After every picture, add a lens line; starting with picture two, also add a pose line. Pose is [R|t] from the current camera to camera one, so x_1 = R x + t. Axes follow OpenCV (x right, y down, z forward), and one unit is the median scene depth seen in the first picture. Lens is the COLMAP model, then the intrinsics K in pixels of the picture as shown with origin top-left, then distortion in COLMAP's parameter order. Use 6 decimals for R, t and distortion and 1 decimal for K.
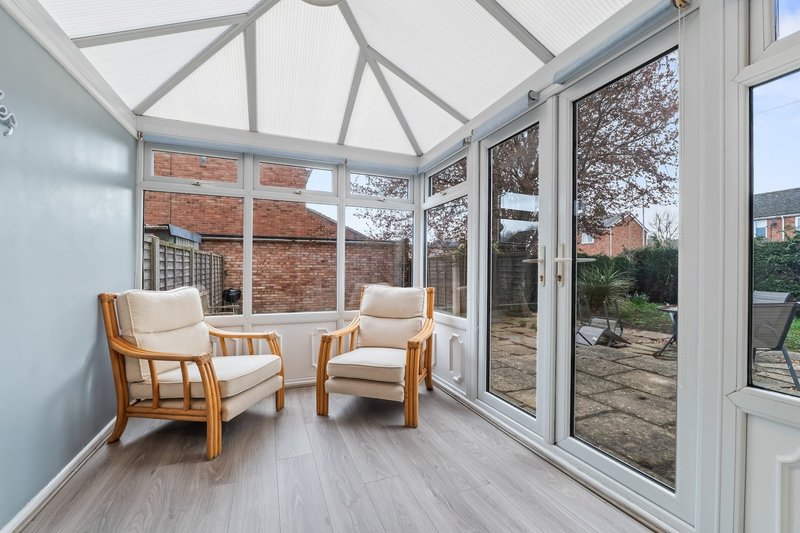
lens RADIAL K [[339.9, 0, 396.3], [0, 339.9, 258.9], [0, 0, 1]] dist [0.001115, 0.000354]
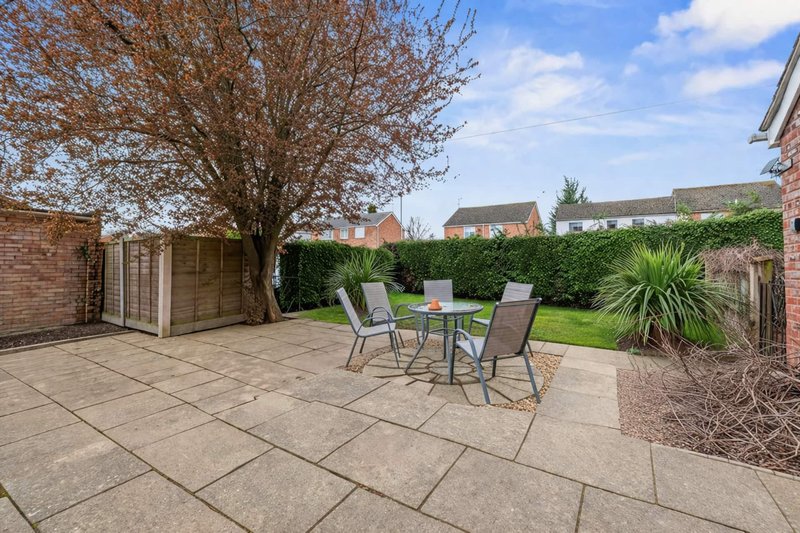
lens RADIAL K [[327.1, 0, 399.1], [0, 327.1, 263.5], [0, 0, 1]] dist [-0.011841, 0.000153]
pose [[0.816370, 0.006406, 0.577493, 0.181618], [-0.023352, 0.999487, 0.021924, 0.013787], [-0.577057, -0.031384, 0.816101, 0.226960]]
